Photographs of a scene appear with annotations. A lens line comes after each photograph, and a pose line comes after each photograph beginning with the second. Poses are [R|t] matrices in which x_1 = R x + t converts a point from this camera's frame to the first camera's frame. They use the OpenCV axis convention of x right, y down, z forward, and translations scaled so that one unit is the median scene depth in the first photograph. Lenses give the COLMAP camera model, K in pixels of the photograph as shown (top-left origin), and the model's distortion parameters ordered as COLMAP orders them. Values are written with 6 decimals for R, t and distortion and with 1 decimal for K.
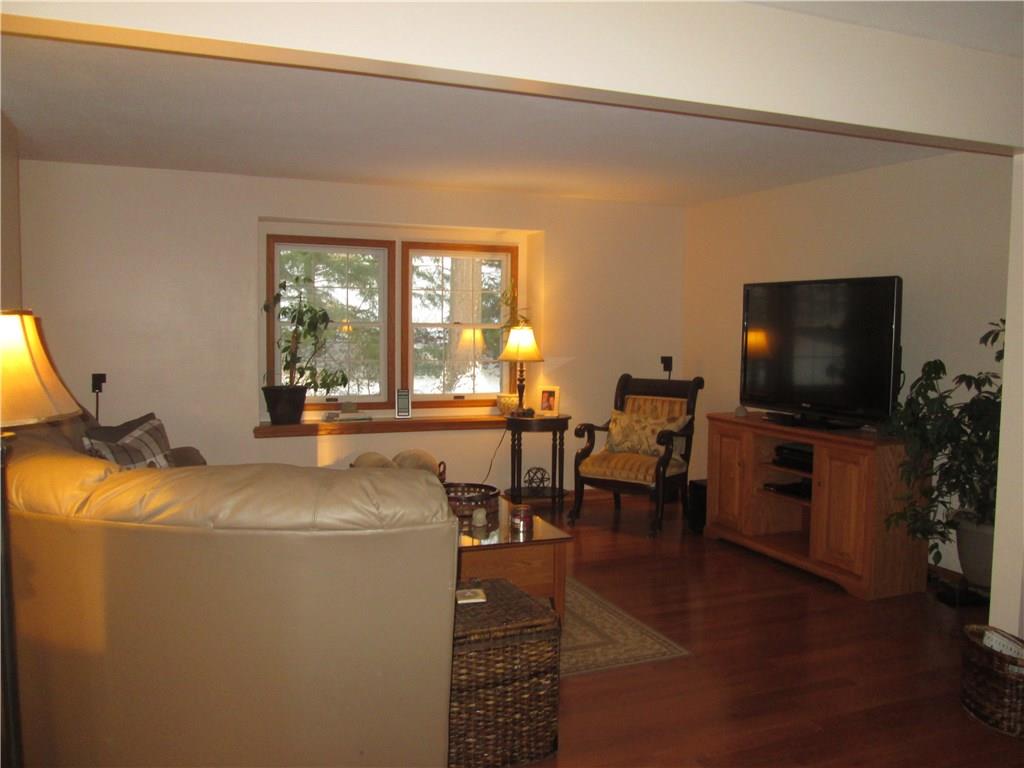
lens RADIAL K [[843.8, 0, 510.0], [0, 843.8, 380.5], [0, 0, 1]] dist [-0.042146, -0.007003]
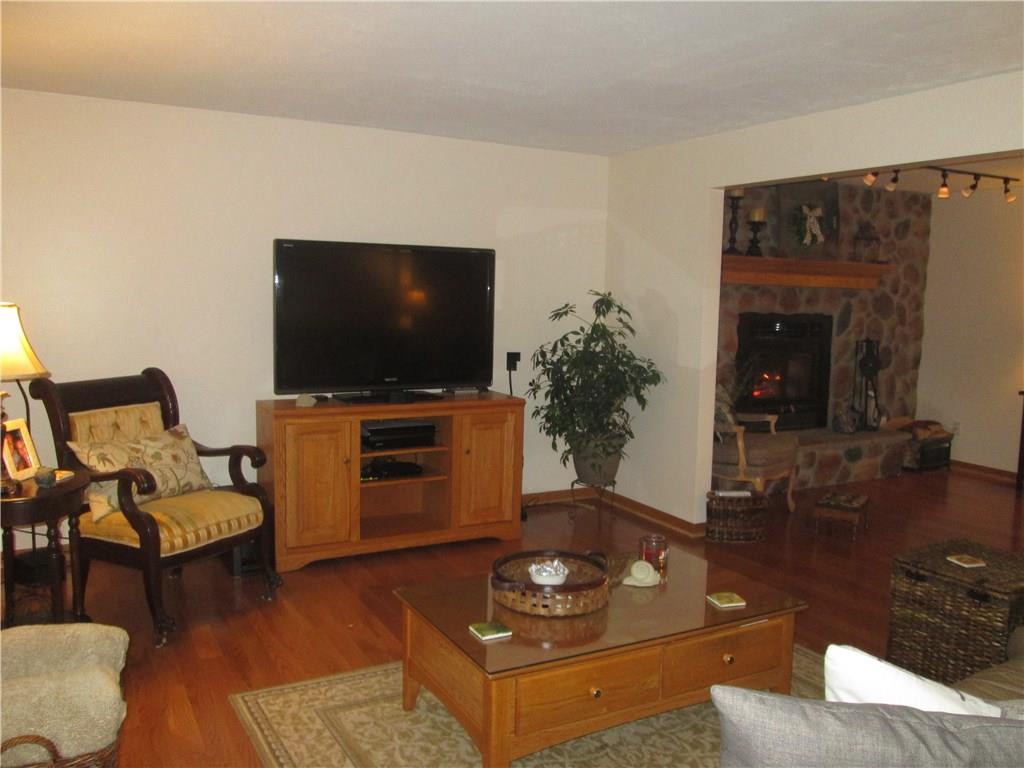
lens RADIAL K [[843.8, 0, 510.0], [0, 843.8, 380.5], [0, 0, 1]] dist [-0.042146, -0.007003]
pose [[-0.112047, -0.121293, 0.986273, -0.736503], [0.045368, 0.990863, 0.127012, -0.103852], [-0.992667, 0.058976, -0.105520, 1.228361]]
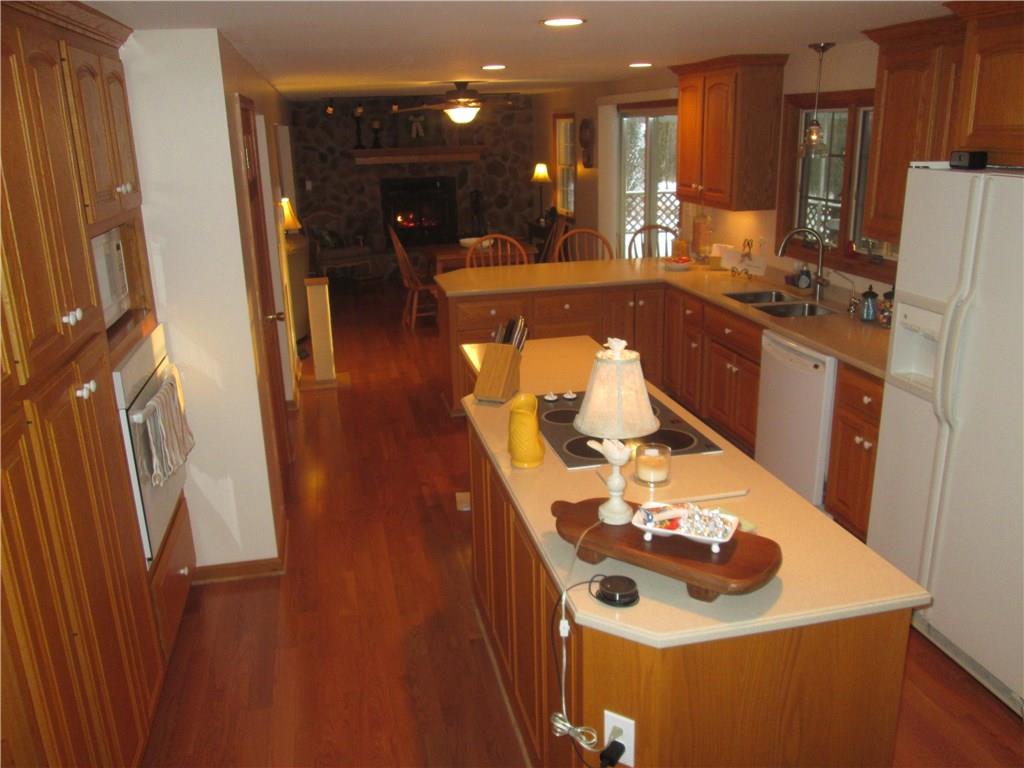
lens RADIAL K [[843.8, 0, 510.0], [0, 843.8, 380.5], [0, 0, 1]] dist [-0.042146, -0.007003]
pose [[0.157867, -0.306223, 0.938779, -2.060838], [0.098325, 0.950850, 0.293626, -0.156259], [-0.982553, 0.045951, 0.180217, -0.338884]]
